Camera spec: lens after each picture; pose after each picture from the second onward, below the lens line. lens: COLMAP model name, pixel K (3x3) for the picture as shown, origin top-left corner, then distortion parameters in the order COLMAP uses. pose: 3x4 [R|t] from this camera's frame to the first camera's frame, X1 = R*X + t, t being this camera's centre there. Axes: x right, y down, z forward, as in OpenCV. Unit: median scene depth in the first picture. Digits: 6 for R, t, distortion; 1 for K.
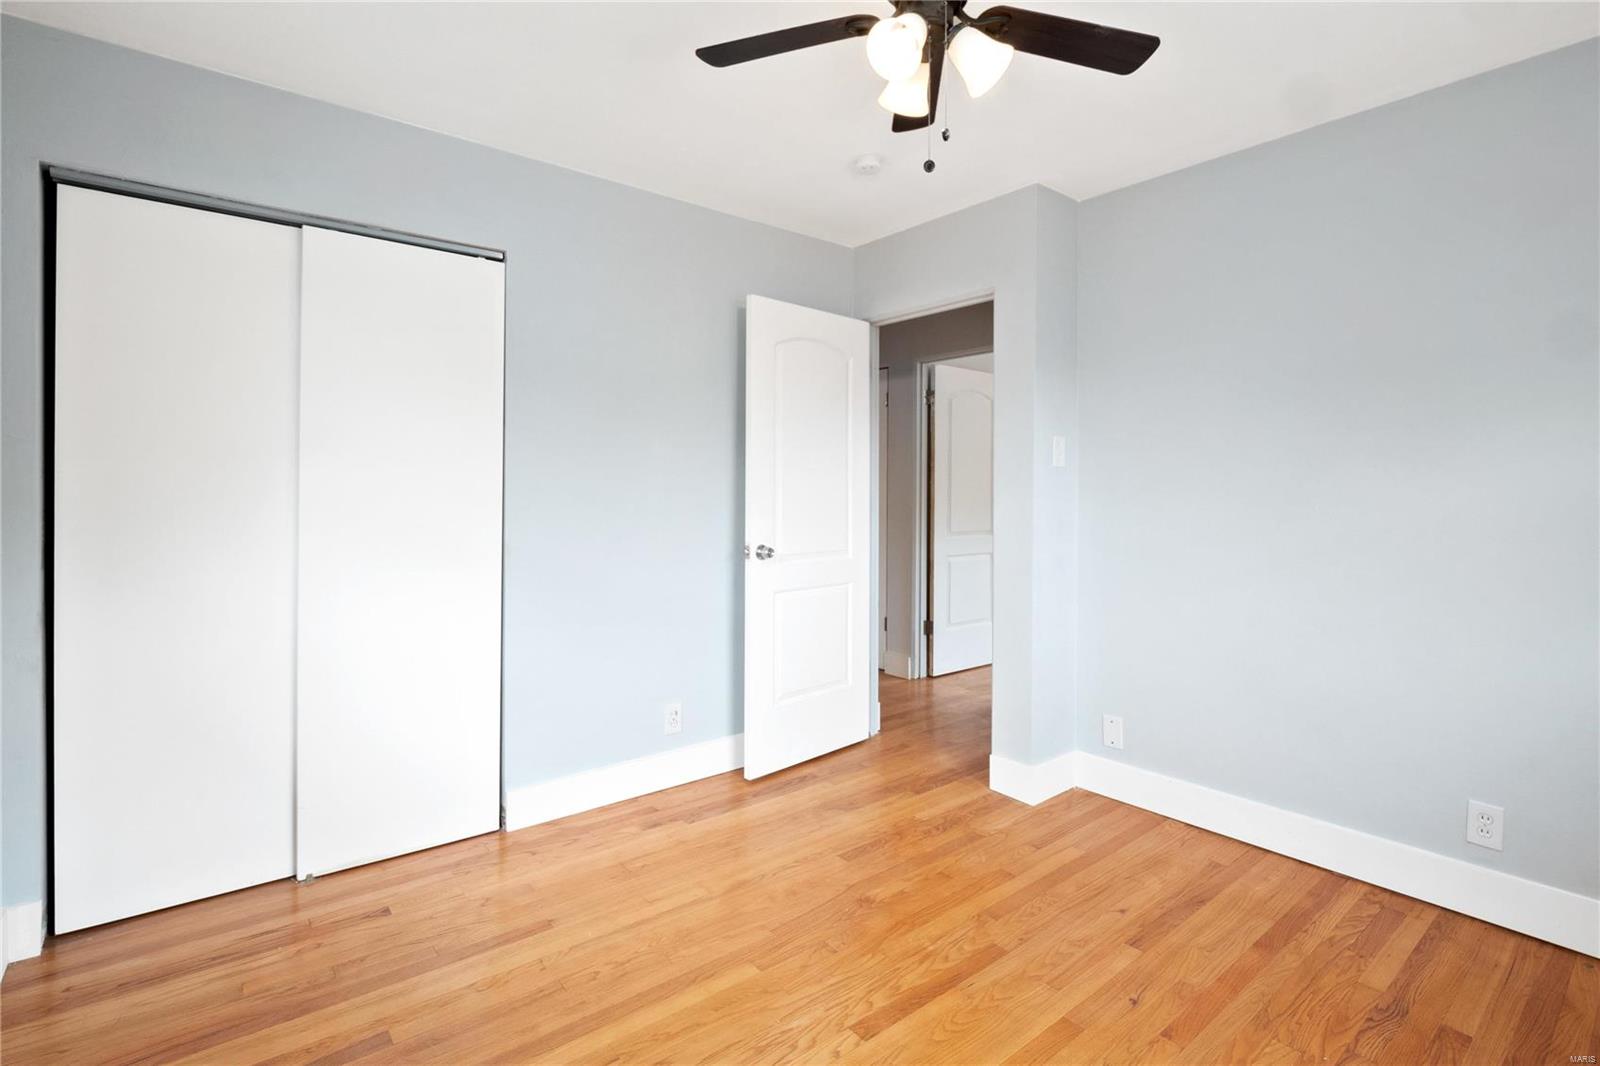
lens RADIAL K [[764.2, 0, 798.5], [0, 764.2, 498.1], [0, 0, 1]] dist [-0.002607, -0.000411]
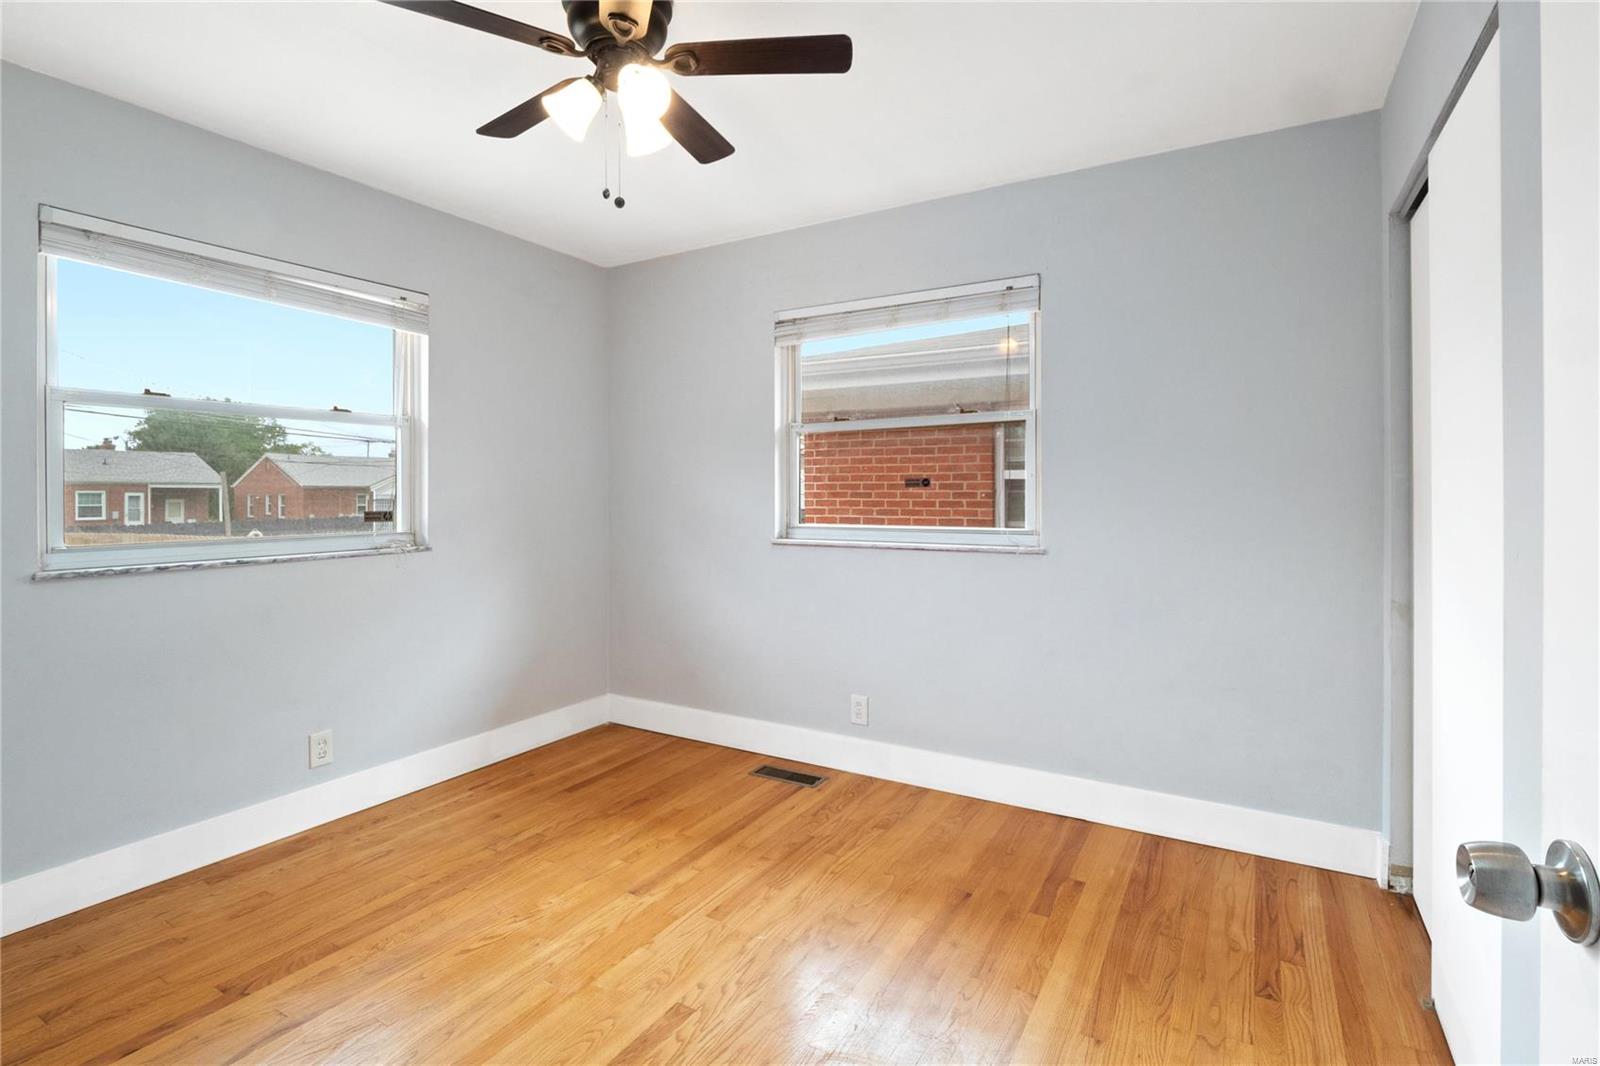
lens RADIAL K [[764.2, 0, 798.5], [0, 764.2, 498.1], [0, 0, 1]] dist [-0.002607, -0.000411]
pose [[-0.936633, 0.001312, -0.350309, 0.292390], [-0.001611, 0.999966, 0.008054, -0.015586], [0.350308, 0.008108, -0.936599, 1.978538]]
